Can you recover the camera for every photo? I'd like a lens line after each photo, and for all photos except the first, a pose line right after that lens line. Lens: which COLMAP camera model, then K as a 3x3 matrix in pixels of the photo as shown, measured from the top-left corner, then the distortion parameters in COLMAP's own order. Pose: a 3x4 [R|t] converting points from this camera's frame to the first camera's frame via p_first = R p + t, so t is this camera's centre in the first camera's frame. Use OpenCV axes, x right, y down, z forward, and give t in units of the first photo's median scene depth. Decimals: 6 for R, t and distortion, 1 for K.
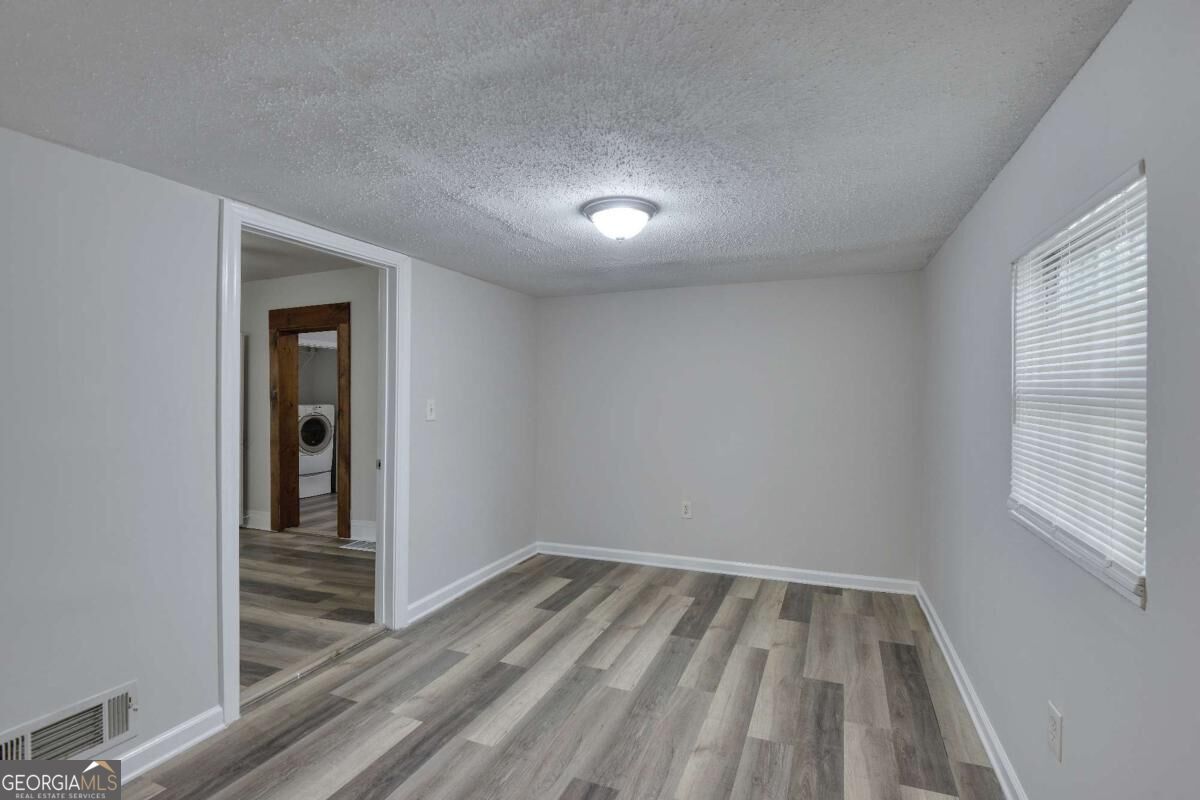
lens RADIAL K [[561.5, 0, 620.7], [0, 561.5, 353.7], [0, 0, 1]] dist [-0.009613, -0.000240]
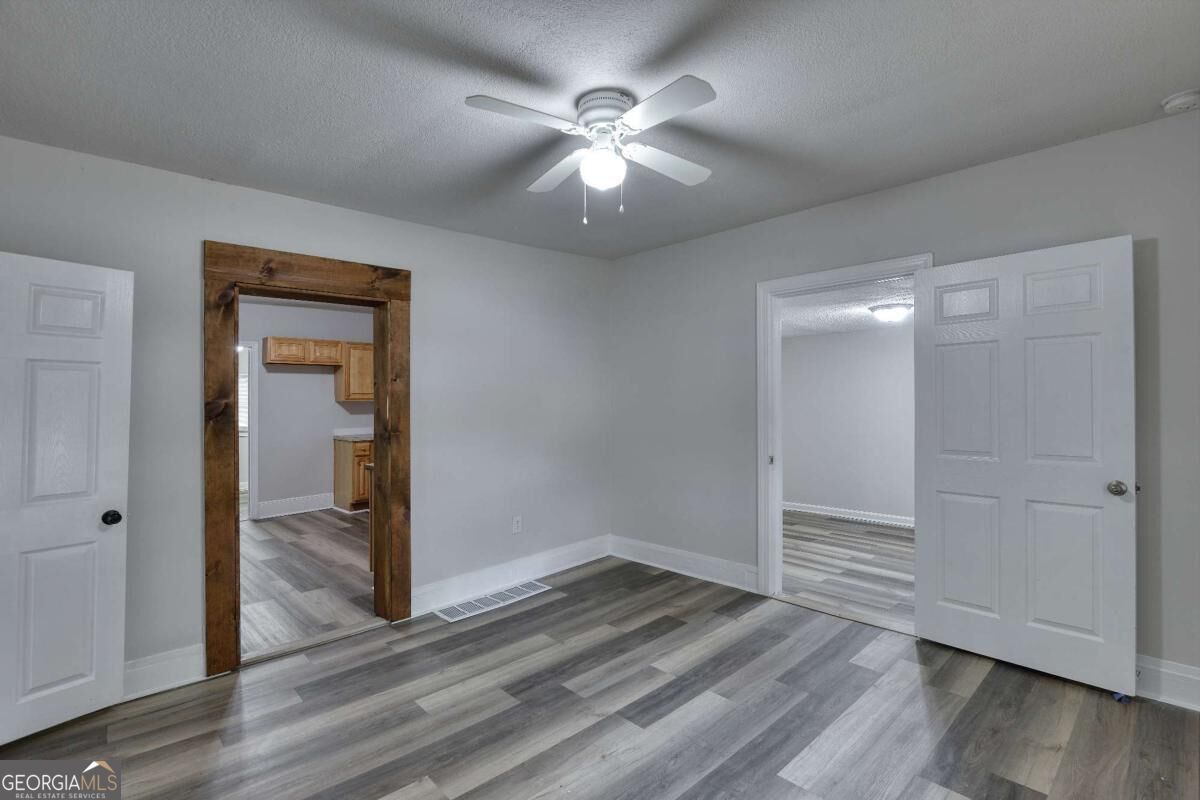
lens RADIAL K [[559.4, 0, 597.9], [0, 559.4, 359.5], [0, 0, 1]] dist [-0.007135, -0.001504]
pose [[0.424376, 0.067426, 0.902972, -2.203502], [-0.050715, 0.997428, -0.050644, 0.085457], [-0.904065, -0.024302, 0.426704, 1.100274]]
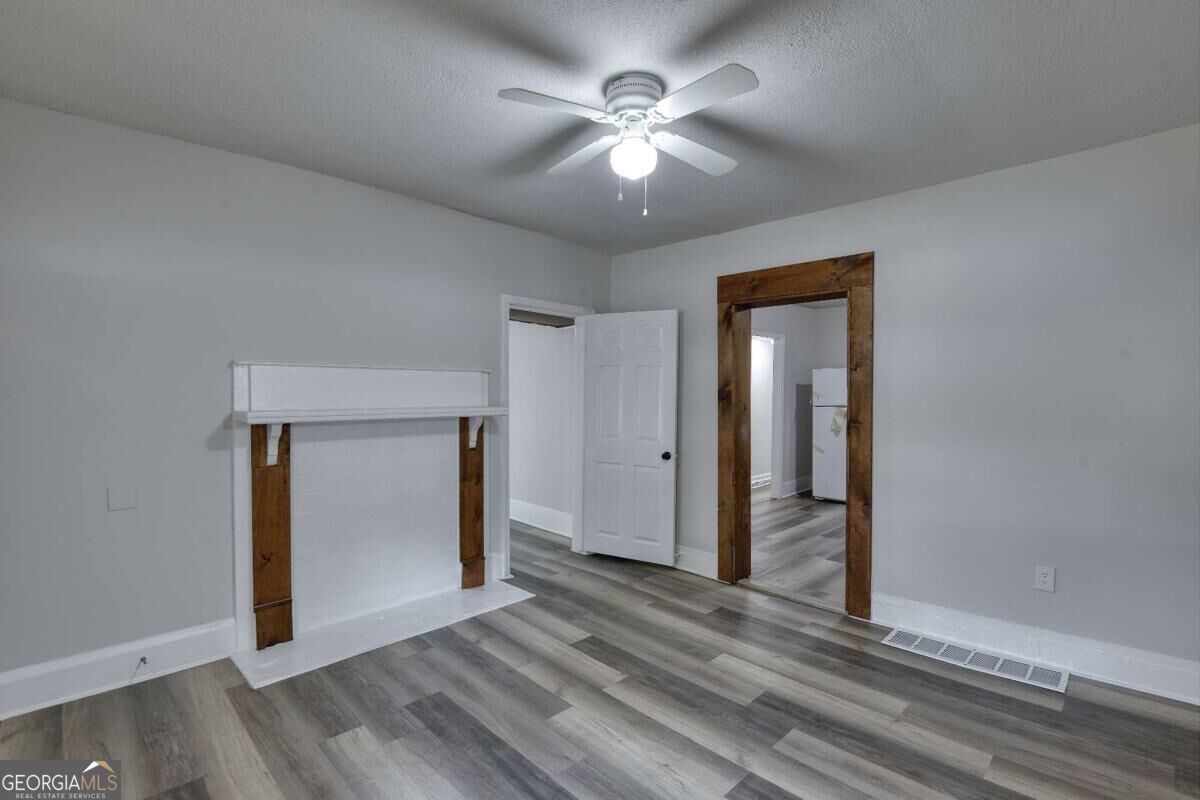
lens RADIAL K [[561.5, 0, 620.7], [0, 561.5, 353.7], [0, 0, 1]] dist [-0.009613, -0.000240]
pose [[0.924970, -0.007215, -0.379972, -1.081150], [0.008311, 0.999965, 0.001244, 0.044101], [0.379949, -0.004309, 0.924997, 0.642904]]
